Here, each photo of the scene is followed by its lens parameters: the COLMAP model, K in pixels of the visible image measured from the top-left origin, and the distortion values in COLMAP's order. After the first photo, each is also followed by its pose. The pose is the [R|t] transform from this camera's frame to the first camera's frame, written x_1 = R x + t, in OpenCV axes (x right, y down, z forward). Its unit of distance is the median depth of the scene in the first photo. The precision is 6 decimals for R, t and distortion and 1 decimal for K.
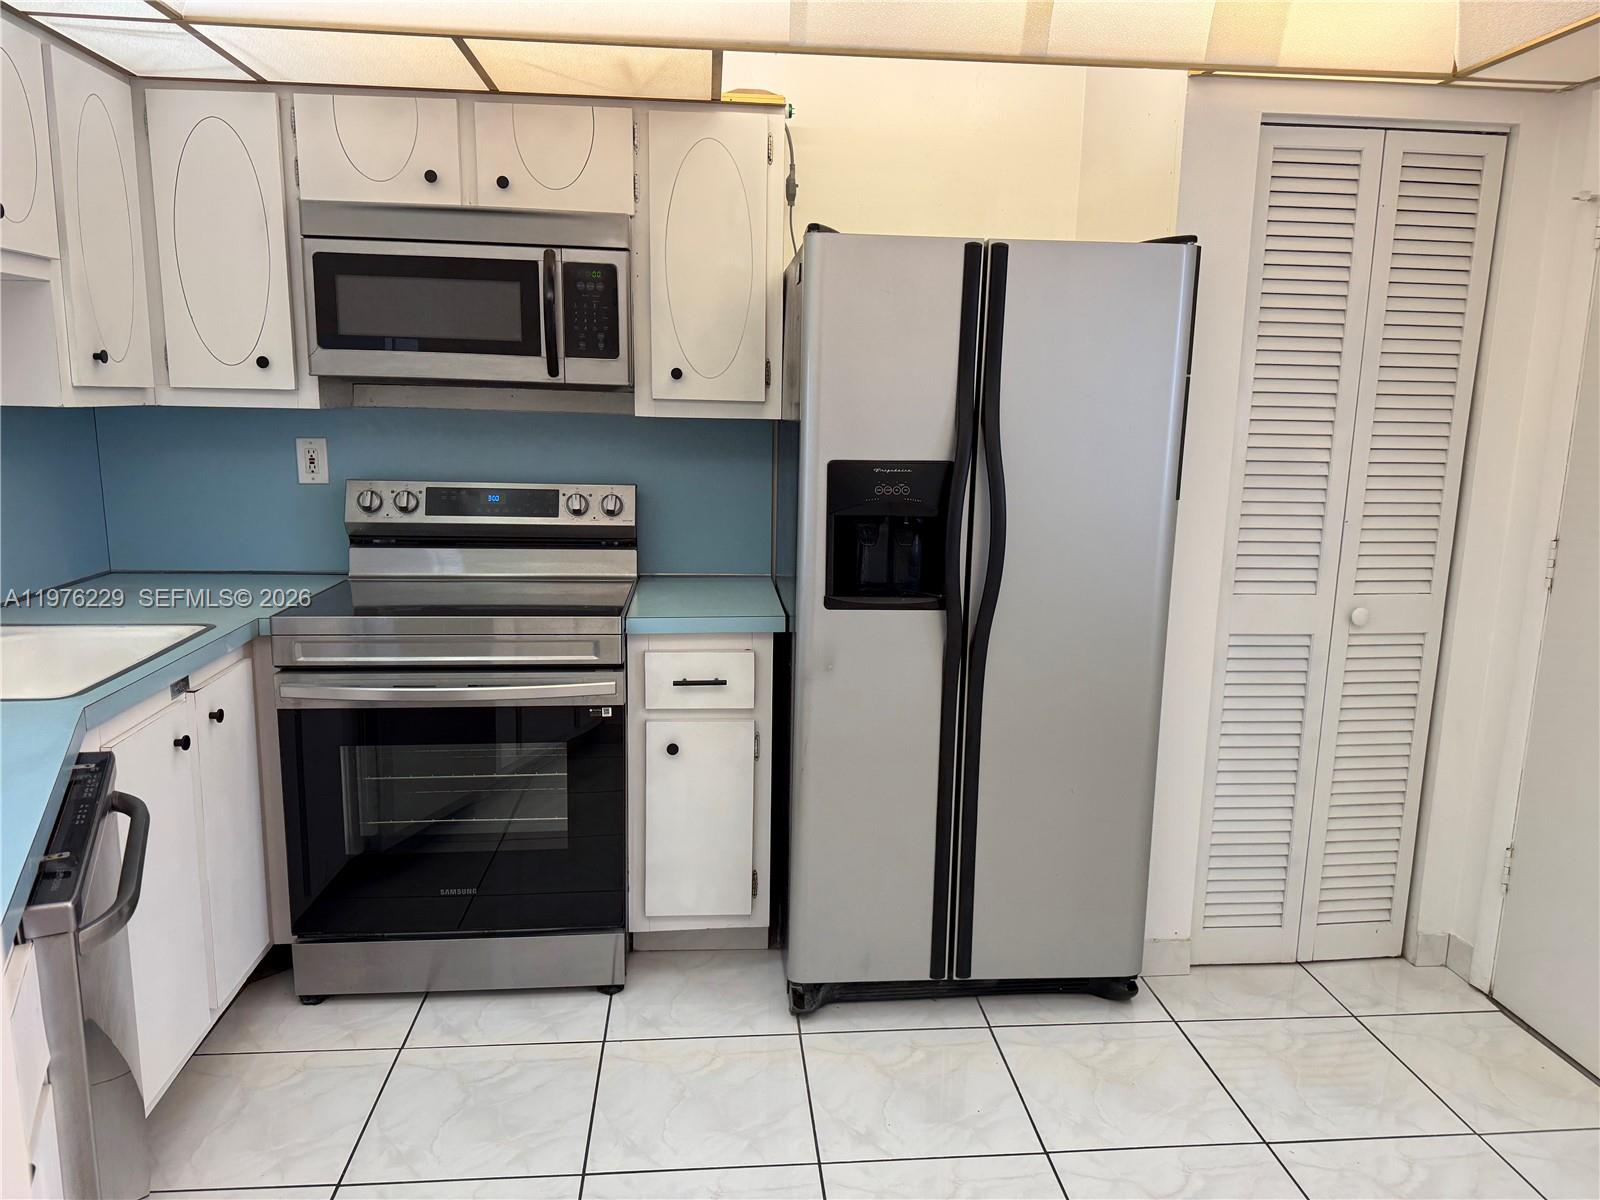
lens RADIAL K [[1128.2, 0, 828.2], [0, 1128.2, 606.0], [0, 0, 1]] dist [0.107767, -0.156396]
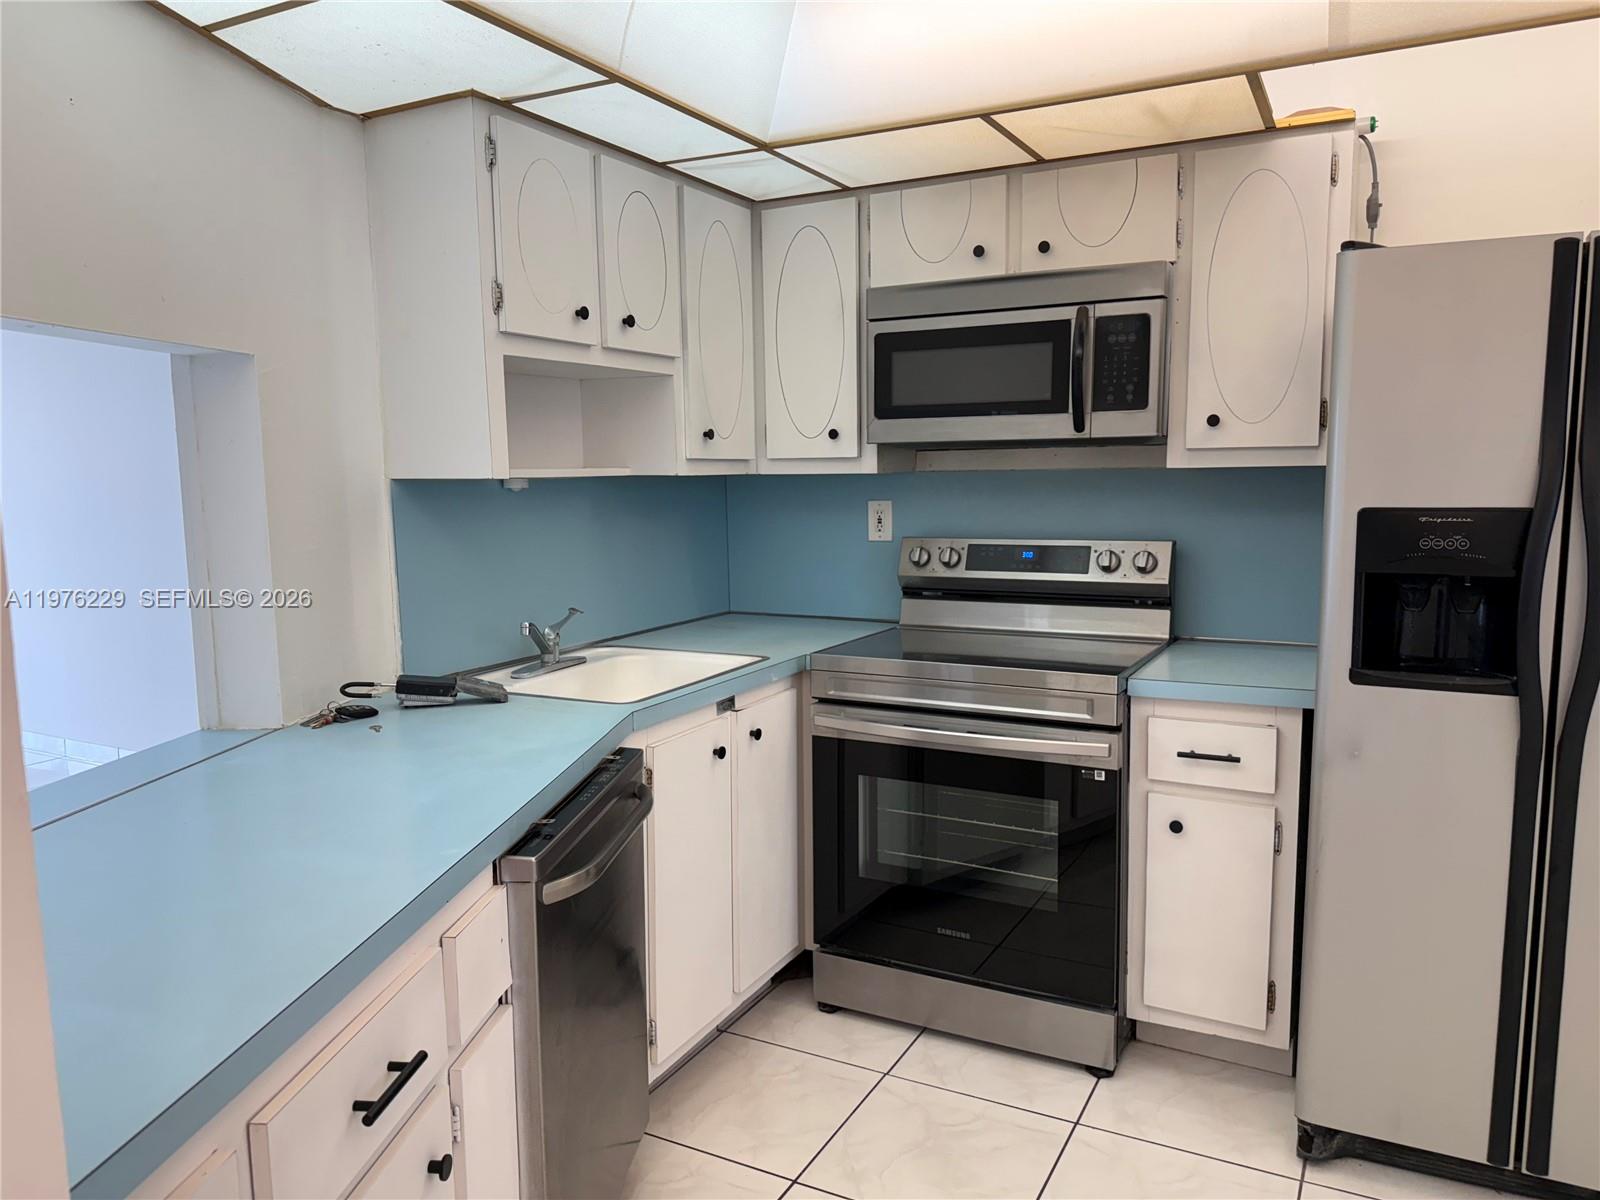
lens RADIAL K [[1129.4, 0, 800.0], [0, 1129.4, 600.0], [0, 0, 1]] dist [0.138156, -0.261783]
pose [[0.830844, 0.033339, -0.555505, 0.117771], [-0.070163, 0.996514, -0.045134, 0.007280], [0.552064, 0.076475, 0.830287, 0.049987]]
